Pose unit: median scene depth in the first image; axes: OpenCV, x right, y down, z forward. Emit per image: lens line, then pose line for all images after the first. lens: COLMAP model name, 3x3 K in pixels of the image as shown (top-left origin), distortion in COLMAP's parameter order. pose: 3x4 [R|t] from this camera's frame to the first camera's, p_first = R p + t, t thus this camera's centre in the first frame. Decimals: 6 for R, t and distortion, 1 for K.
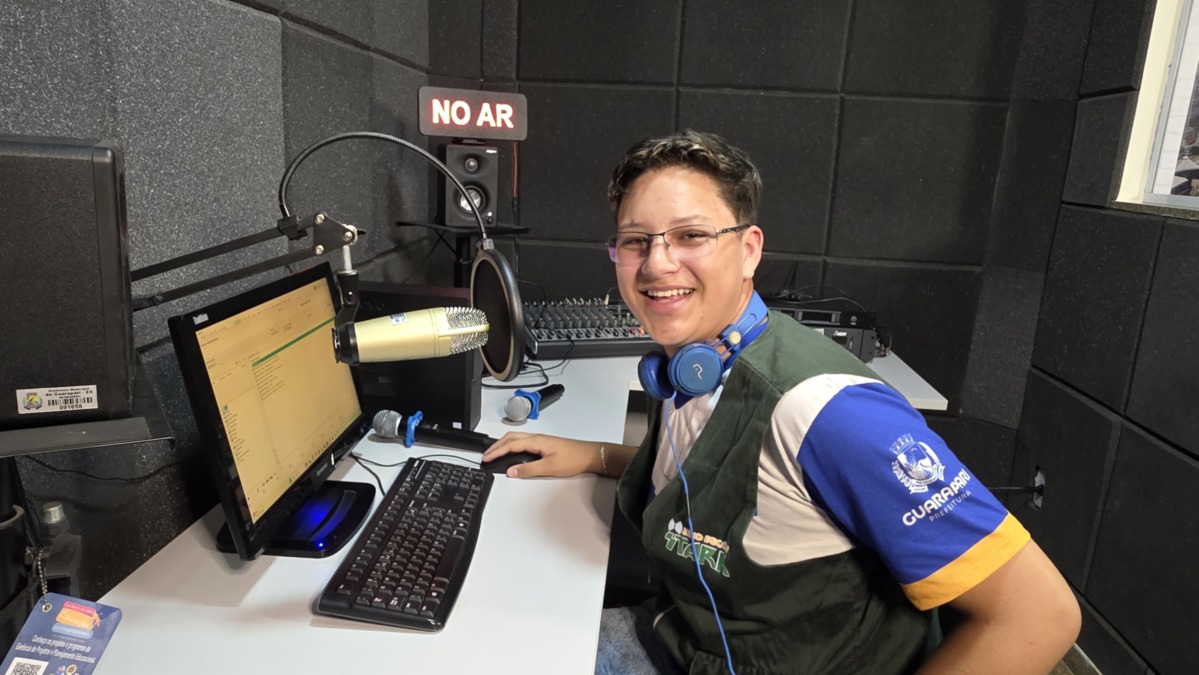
lens RADIAL K [[811.2, 0, 599.5], [0, 811.2, 337.5], [0, 0, 1]] dist [0.002061, -0.001592]
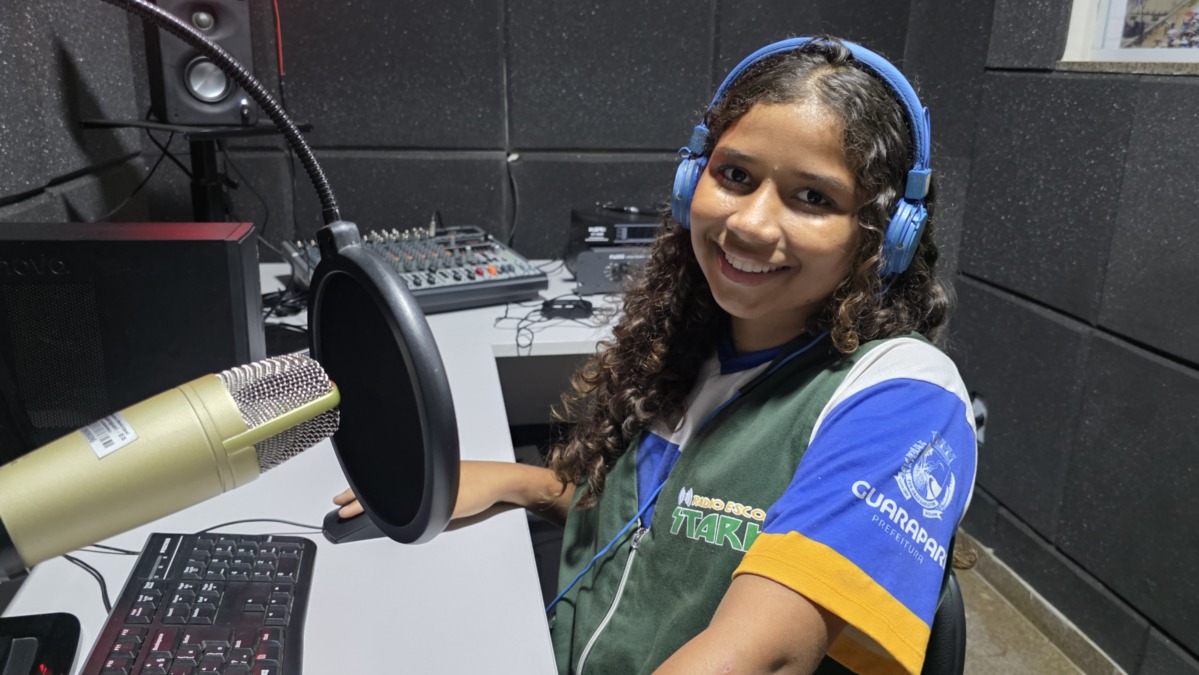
lens RADIAL K [[899.6, 0, 603.5], [0, 899.6, 330.9], [0, 0, 1]] dist [0.014258, -0.002867]
pose [[0.966887, -0.097788, 0.235725, -0.046265], [0.081150, 0.993542, 0.079304, -0.009975], [-0.241958, -0.057549, 0.968579, 0.235324]]
